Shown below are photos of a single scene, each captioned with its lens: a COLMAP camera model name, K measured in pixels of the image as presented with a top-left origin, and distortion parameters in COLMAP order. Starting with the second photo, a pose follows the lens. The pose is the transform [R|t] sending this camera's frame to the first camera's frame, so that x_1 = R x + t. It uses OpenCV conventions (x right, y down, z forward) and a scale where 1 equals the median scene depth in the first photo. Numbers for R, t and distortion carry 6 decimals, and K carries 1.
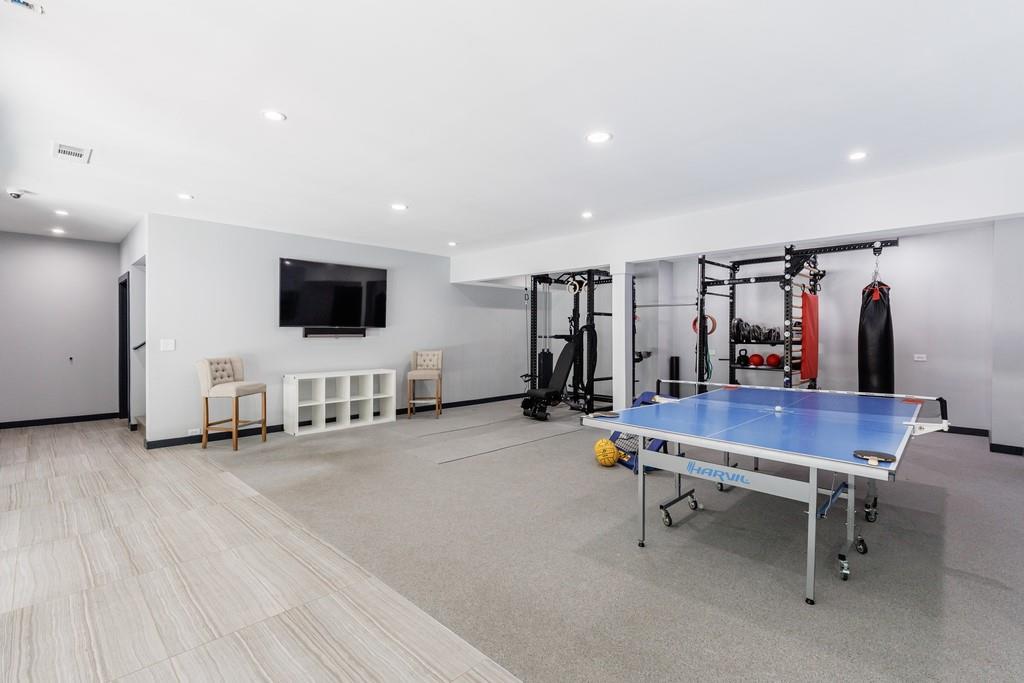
lens RADIAL K [[468.1, 0, 515.8], [0, 468.1, 336.4], [0, 0, 1]] dist [0.004358, -0.001072]
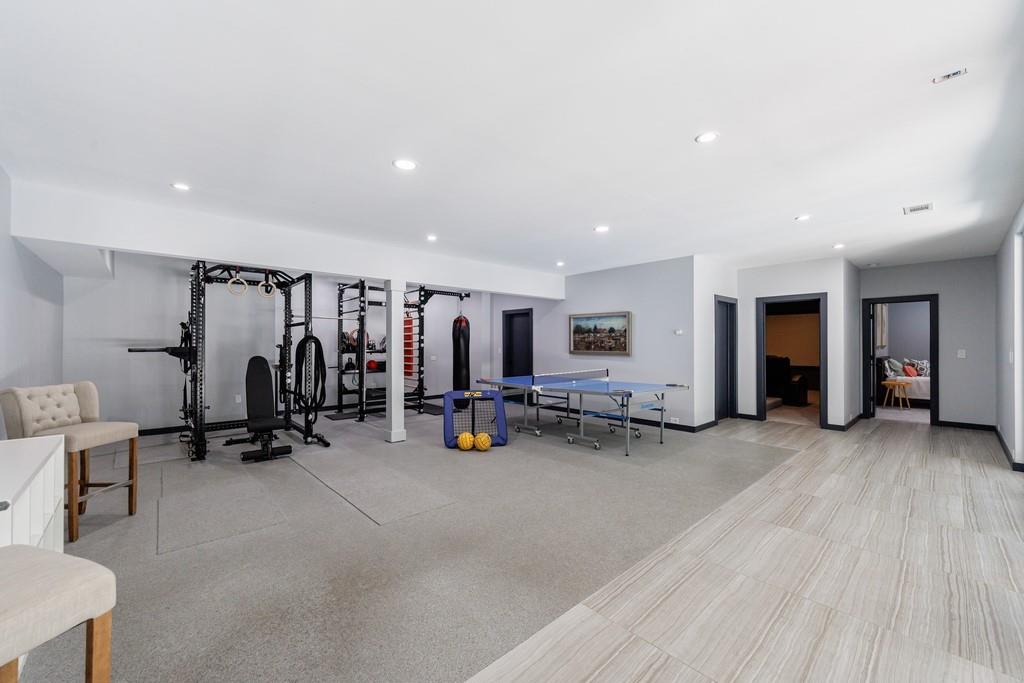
lens RADIAL K [[399.1, 0, 516.2], [0, 399.1, 343.3], [0, 0, 1]] dist [-0.004546, 0.000549]
pose [[0.058307, 0.000523, 0.998299, -1.364890], [0.004142, 0.999991, -0.000765, -0.018126], [-0.998290, 0.004180, 0.058304, 1.323602]]
